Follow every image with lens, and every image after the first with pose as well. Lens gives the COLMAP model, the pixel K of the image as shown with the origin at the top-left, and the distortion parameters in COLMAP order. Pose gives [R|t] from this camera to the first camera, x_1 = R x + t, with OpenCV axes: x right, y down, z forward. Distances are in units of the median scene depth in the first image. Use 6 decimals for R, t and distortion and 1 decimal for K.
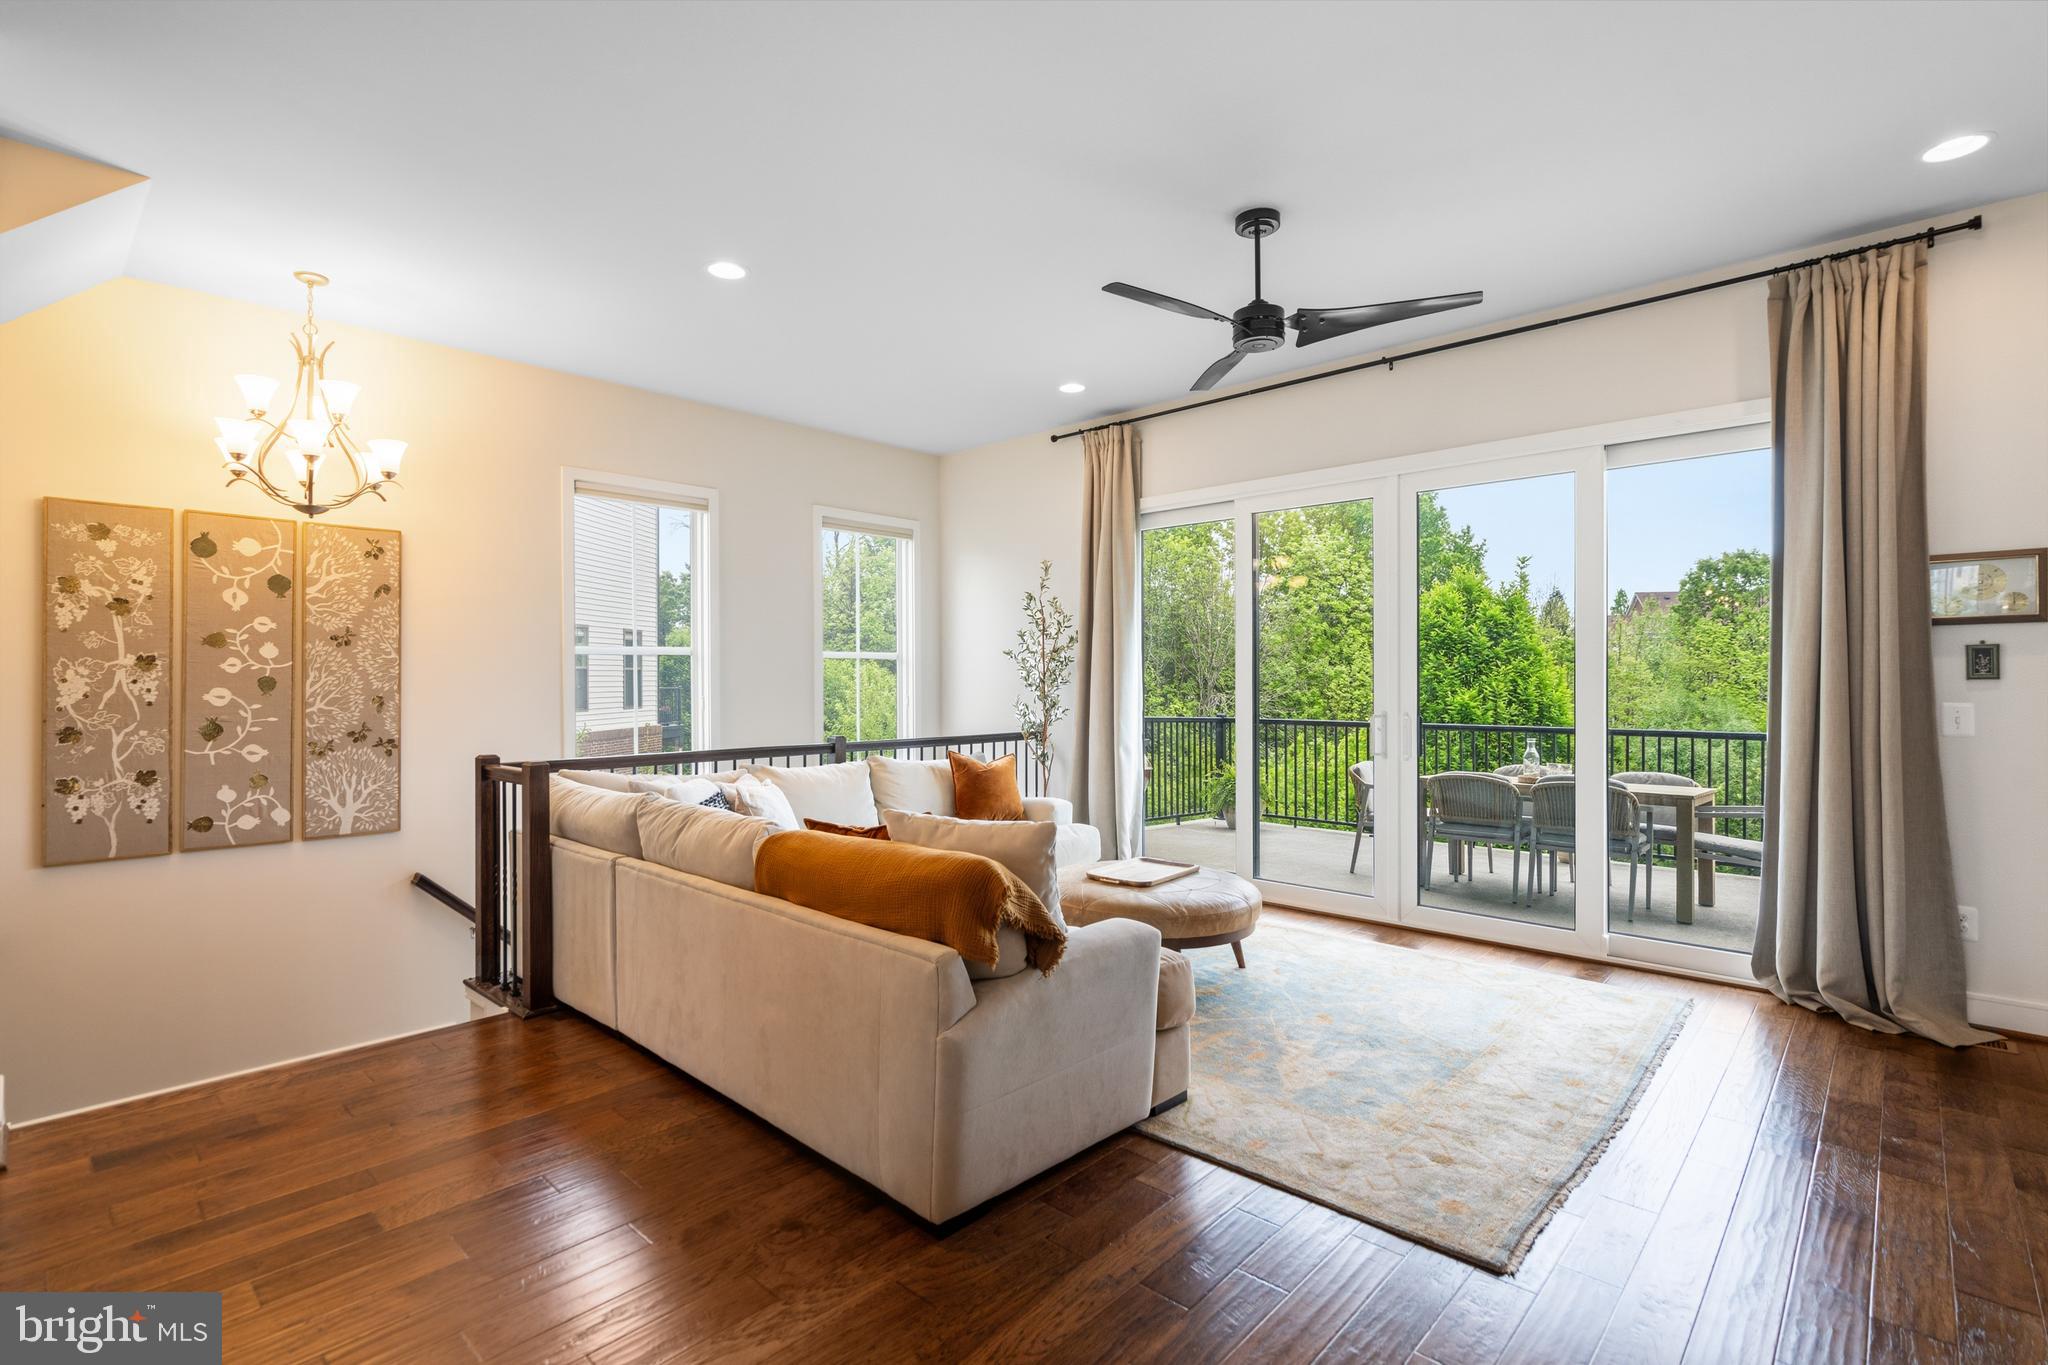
lens RADIAL K [[946.2, 0, 1009.2], [0, 946.2, 683.3], [0, 0, 1]] dist [-0.000738, 0.001394]
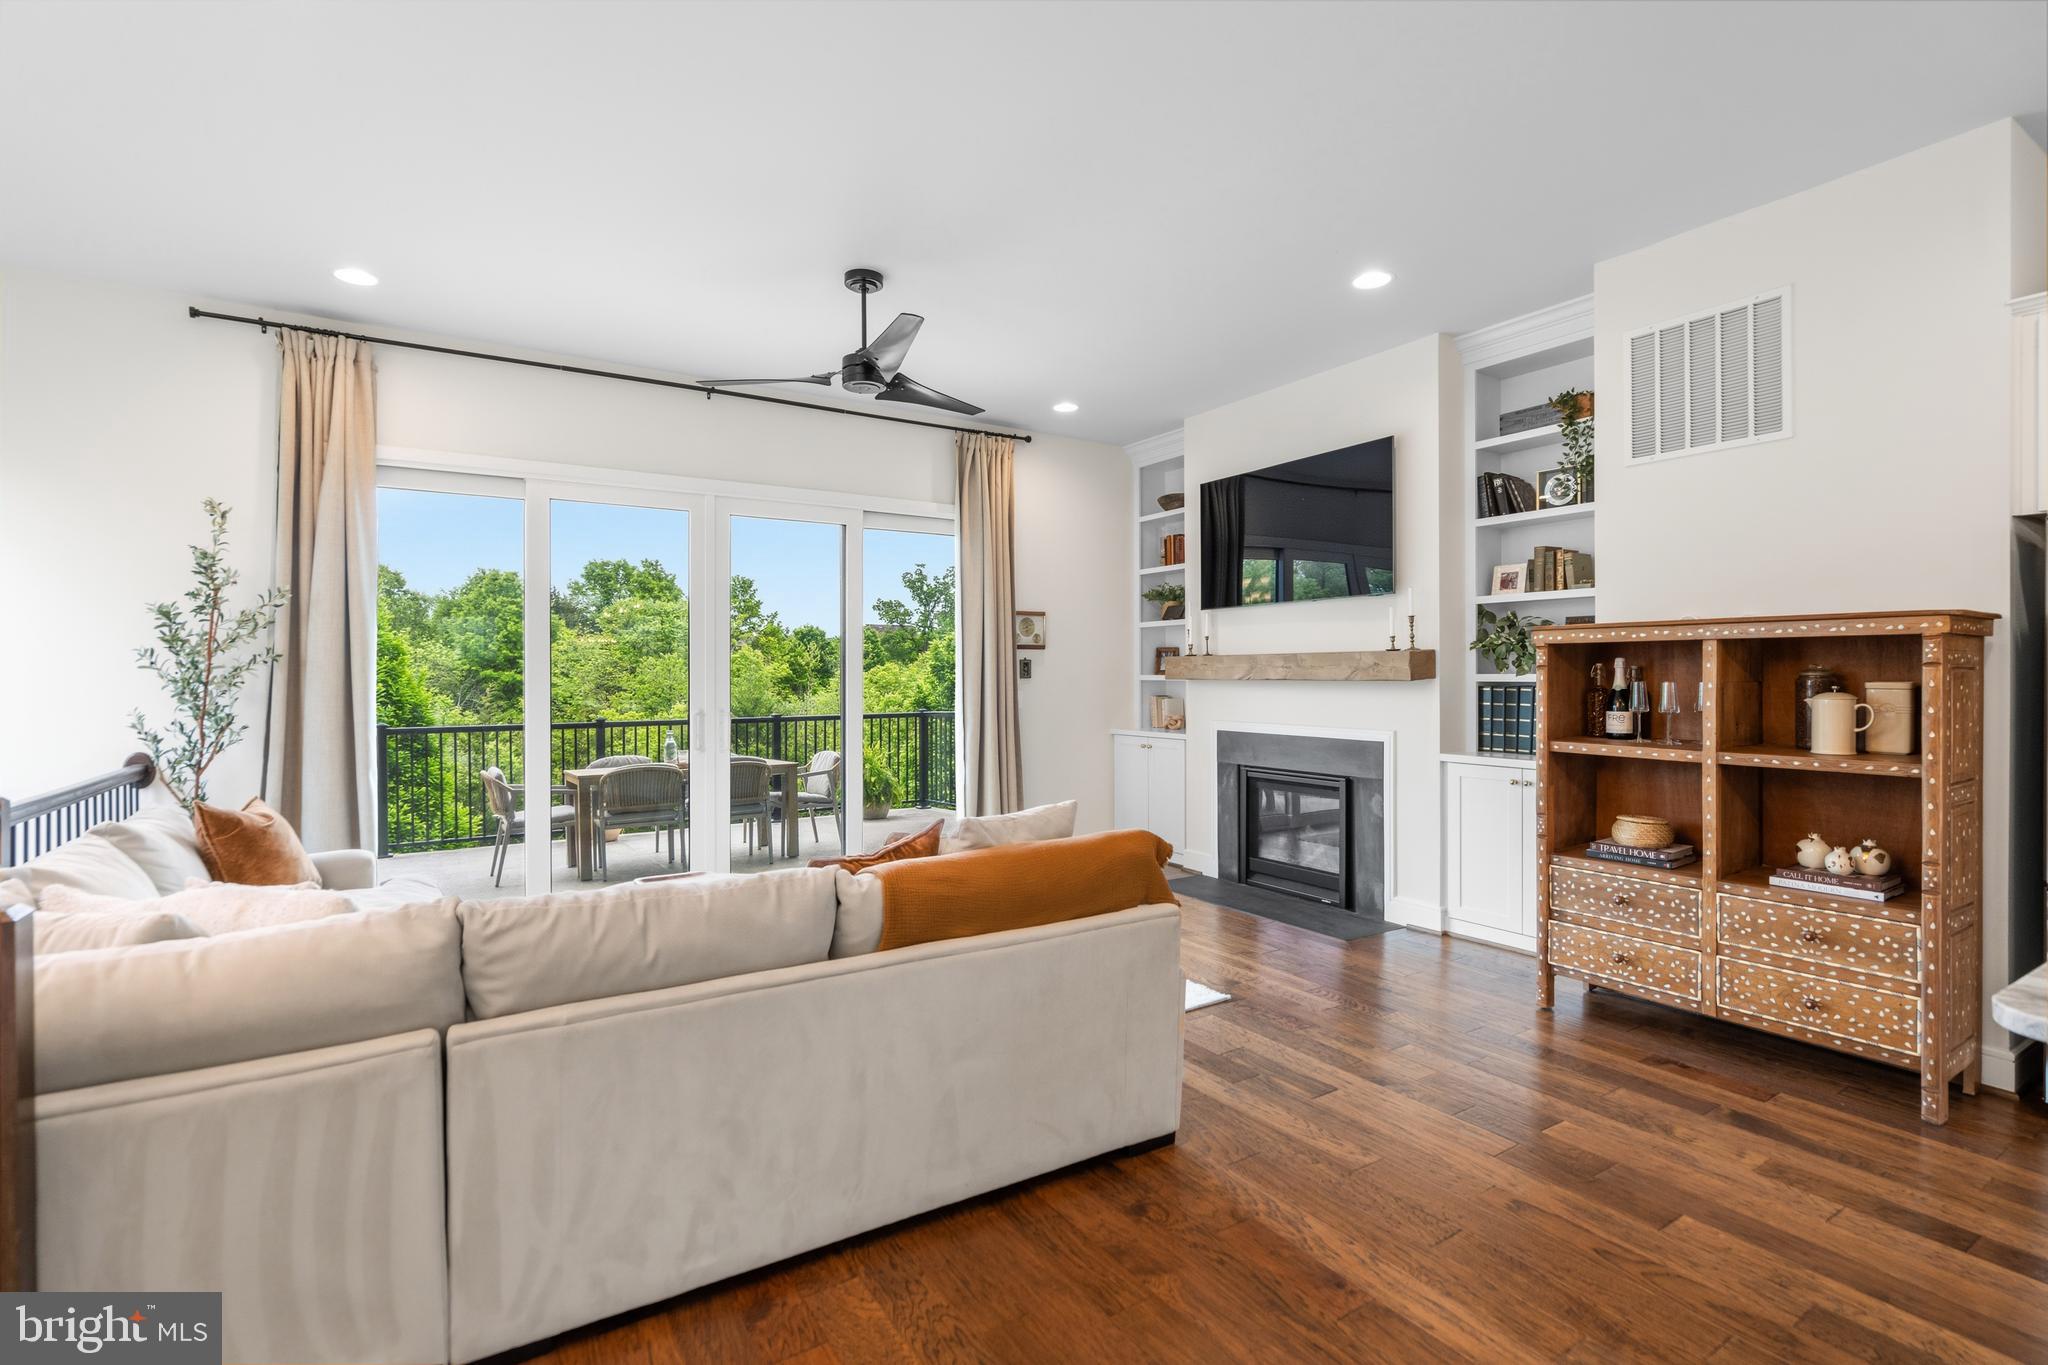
lens RADIAL K [[946.2, 0, 1002.3], [0, 946.2, 669.6], [0, 0, 1]] dist [-0.000738, 0.001394]
pose [[0.256319, 0.006128, 0.966573, -0.529782], [0.007170, 0.999940, -0.008241, -0.004217], [-0.966566, 0.009043, 0.256259, 0.363822]]
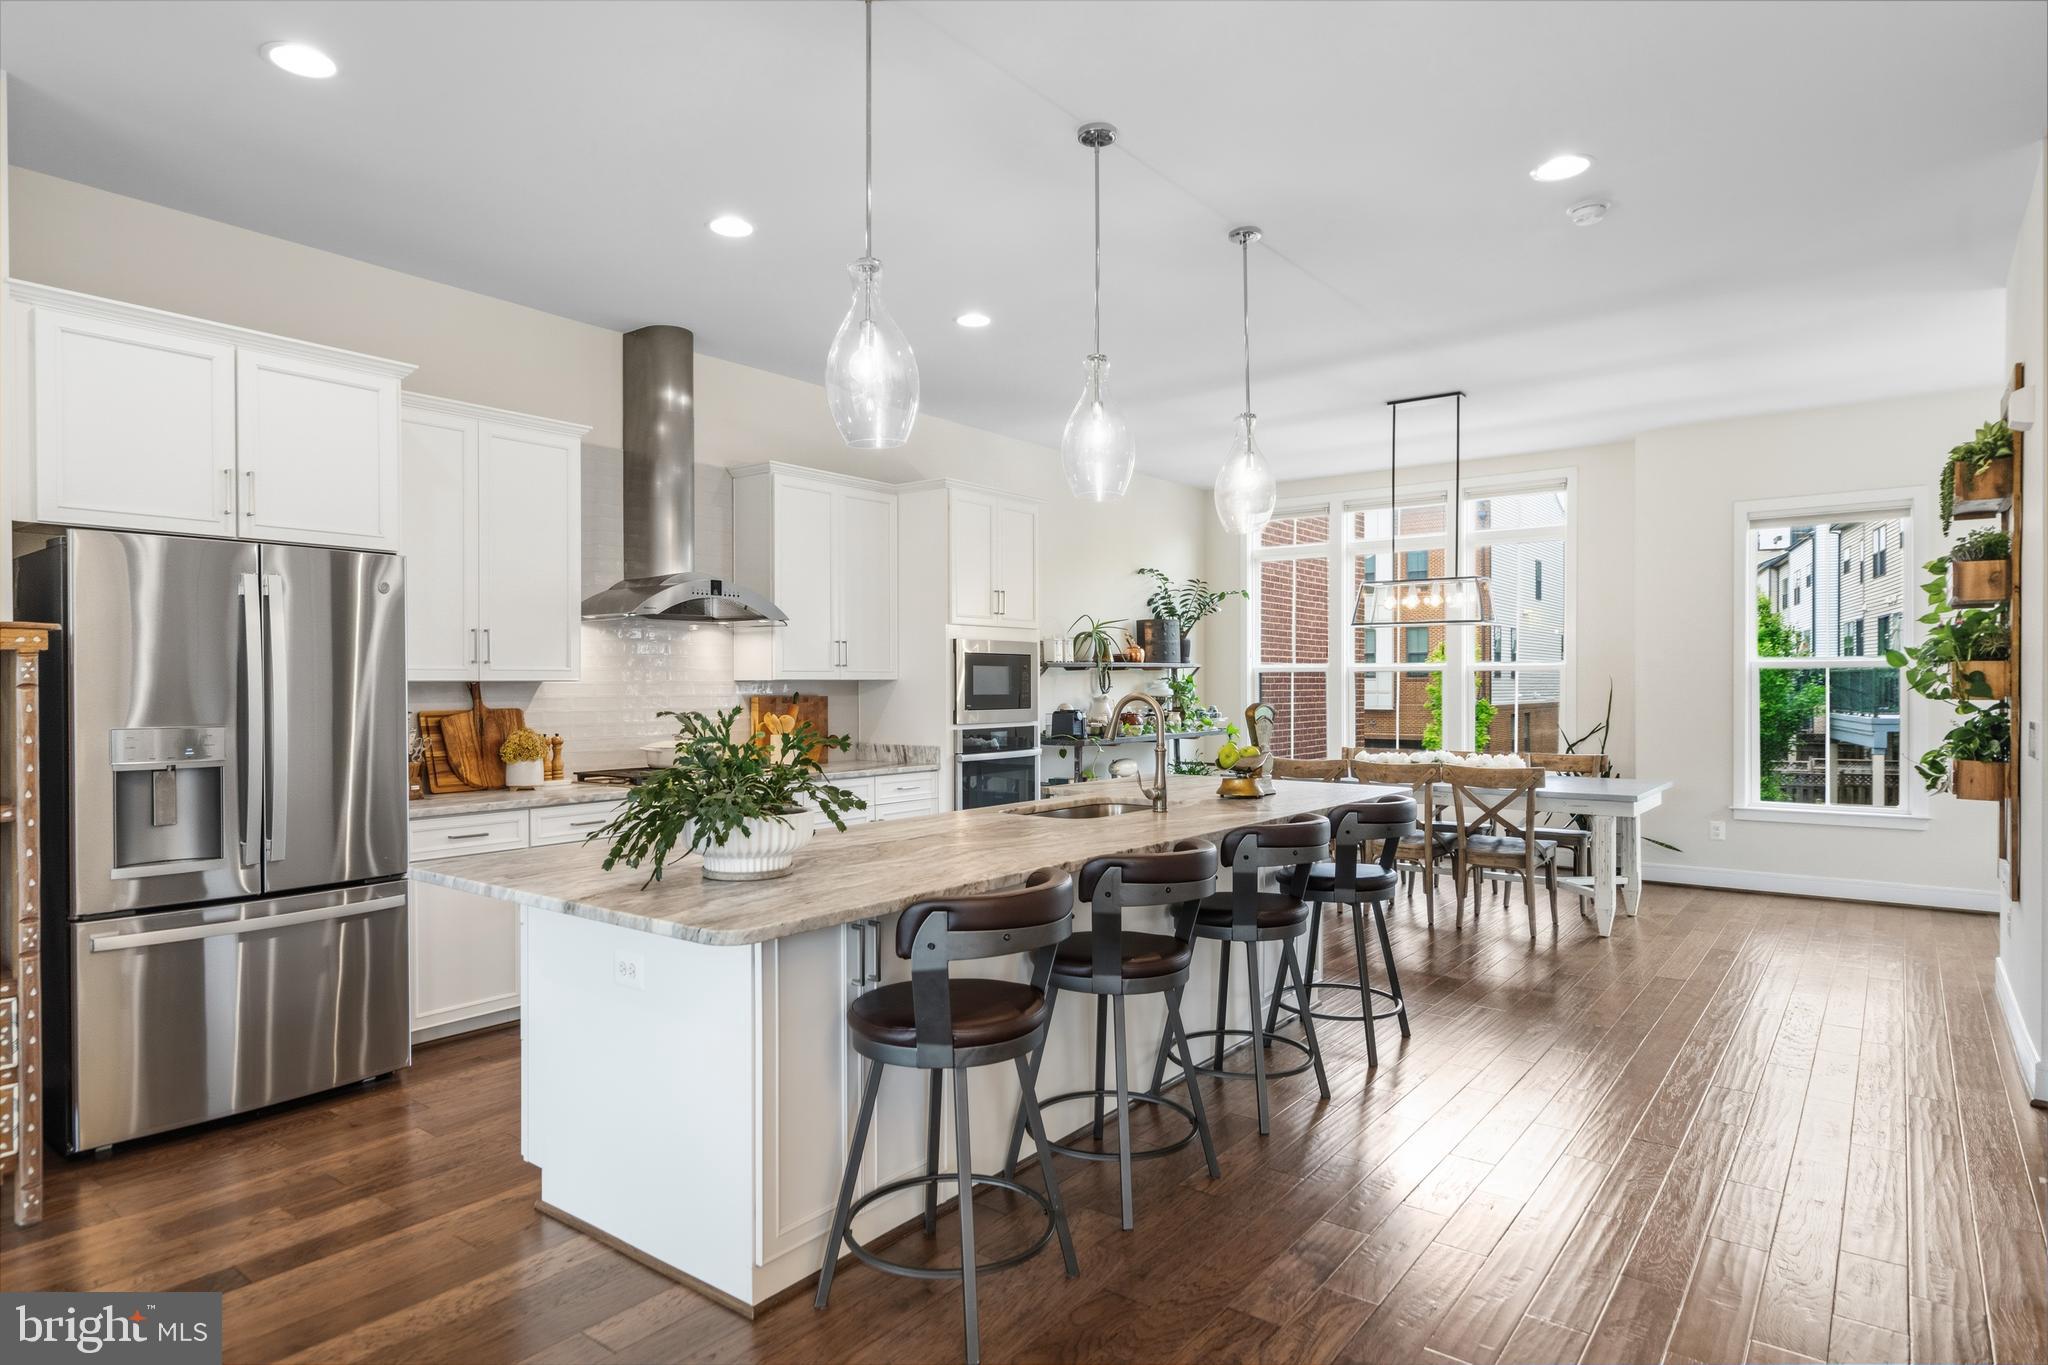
lens RADIAL K [[1164.1, 0, 1007.7], [0, 1164.1, 681.3], [0, 0, 1]] dist [0.011817, 0.002927]
pose [[-0.994619, 0.007659, -0.103315, -0.299069], [0.007472, 0.999970, 0.002205, -0.008565], [0.103329, 0.001421, -0.994646, 0.602277]]
